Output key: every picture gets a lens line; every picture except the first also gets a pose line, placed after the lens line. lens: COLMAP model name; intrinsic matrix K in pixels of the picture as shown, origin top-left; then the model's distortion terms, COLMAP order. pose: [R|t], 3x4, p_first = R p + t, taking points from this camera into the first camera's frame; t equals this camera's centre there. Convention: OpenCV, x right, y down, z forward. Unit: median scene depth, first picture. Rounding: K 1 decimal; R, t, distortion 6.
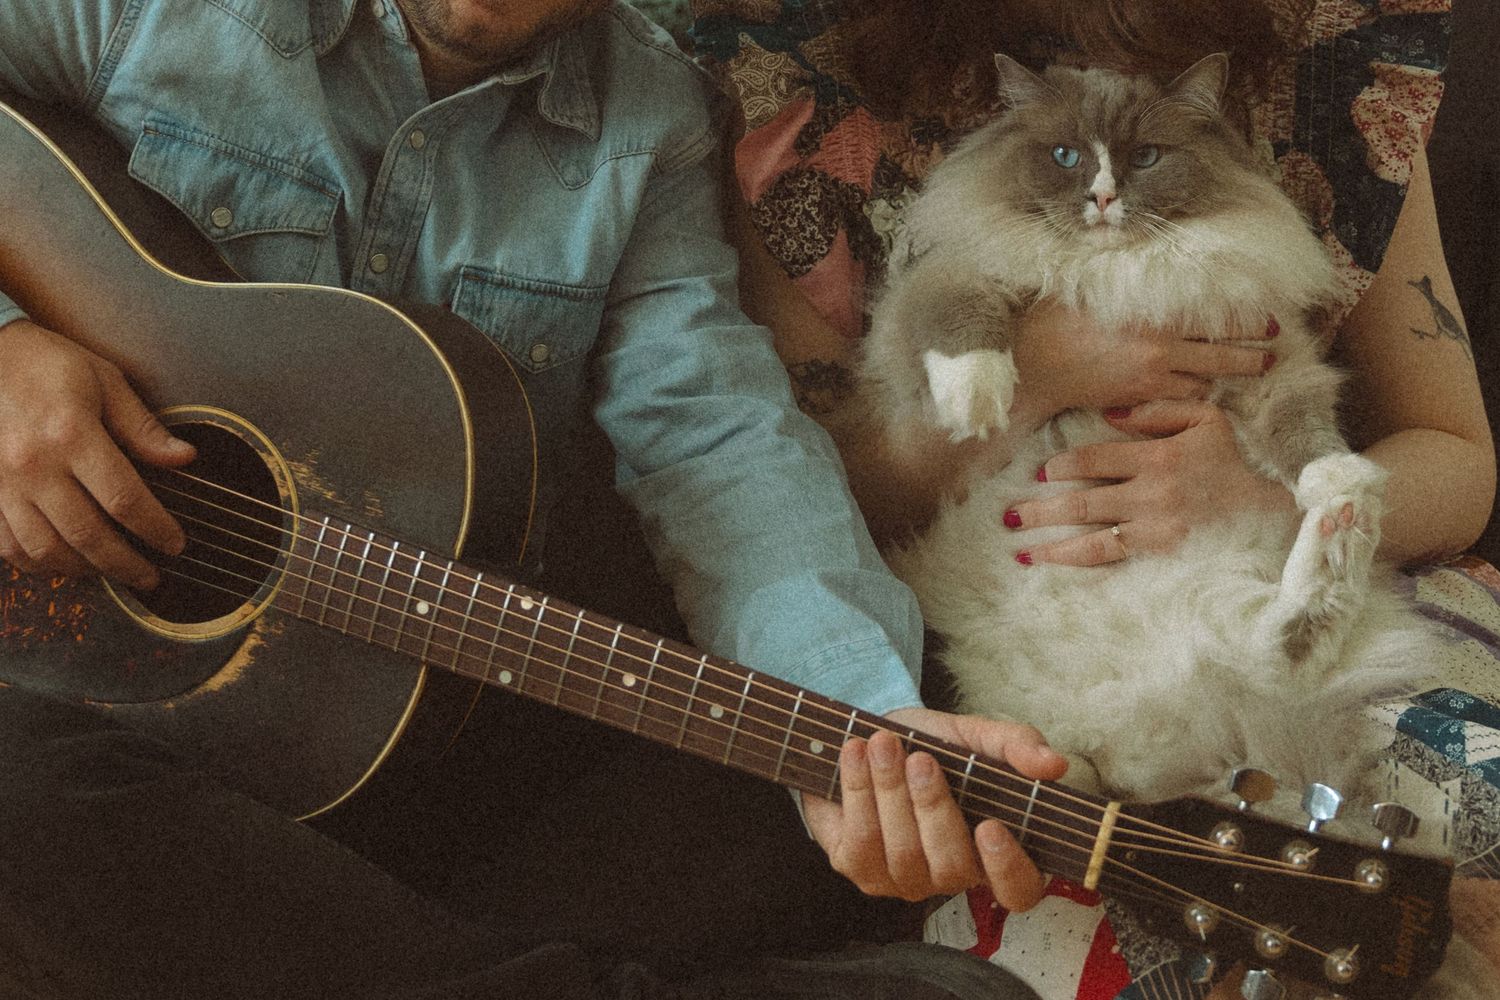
lens RADIAL K [[1496.1, 0, 746.9], [0, 1496.1, 498.5], [0, 0, 1]] dist [0.035170, 0.012818]
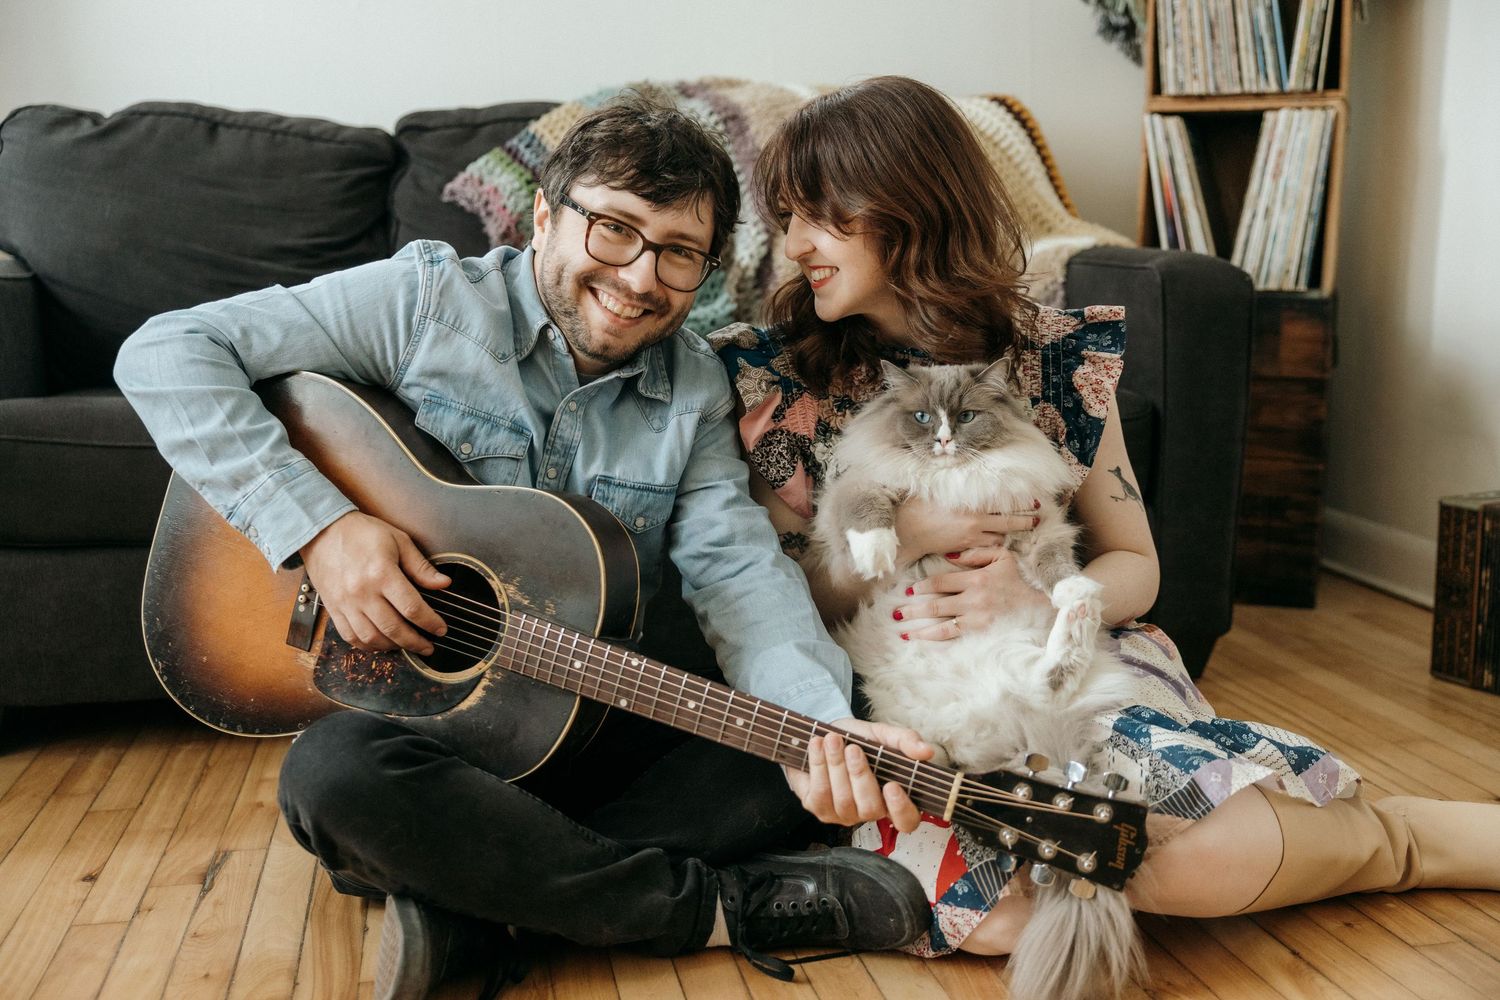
lens RADIAL K [[1706.8, 0, 750.0], [0, 1706.8, 500.0], [0, 0, 1]] dist [0.047231, -0.007768]
pose [[0.996670, -0.010557, -0.080857, 0.162629], [0.008646, 0.999676, -0.023946, -0.075124], [0.081083, 0.023167, 0.996438, -1.054979]]
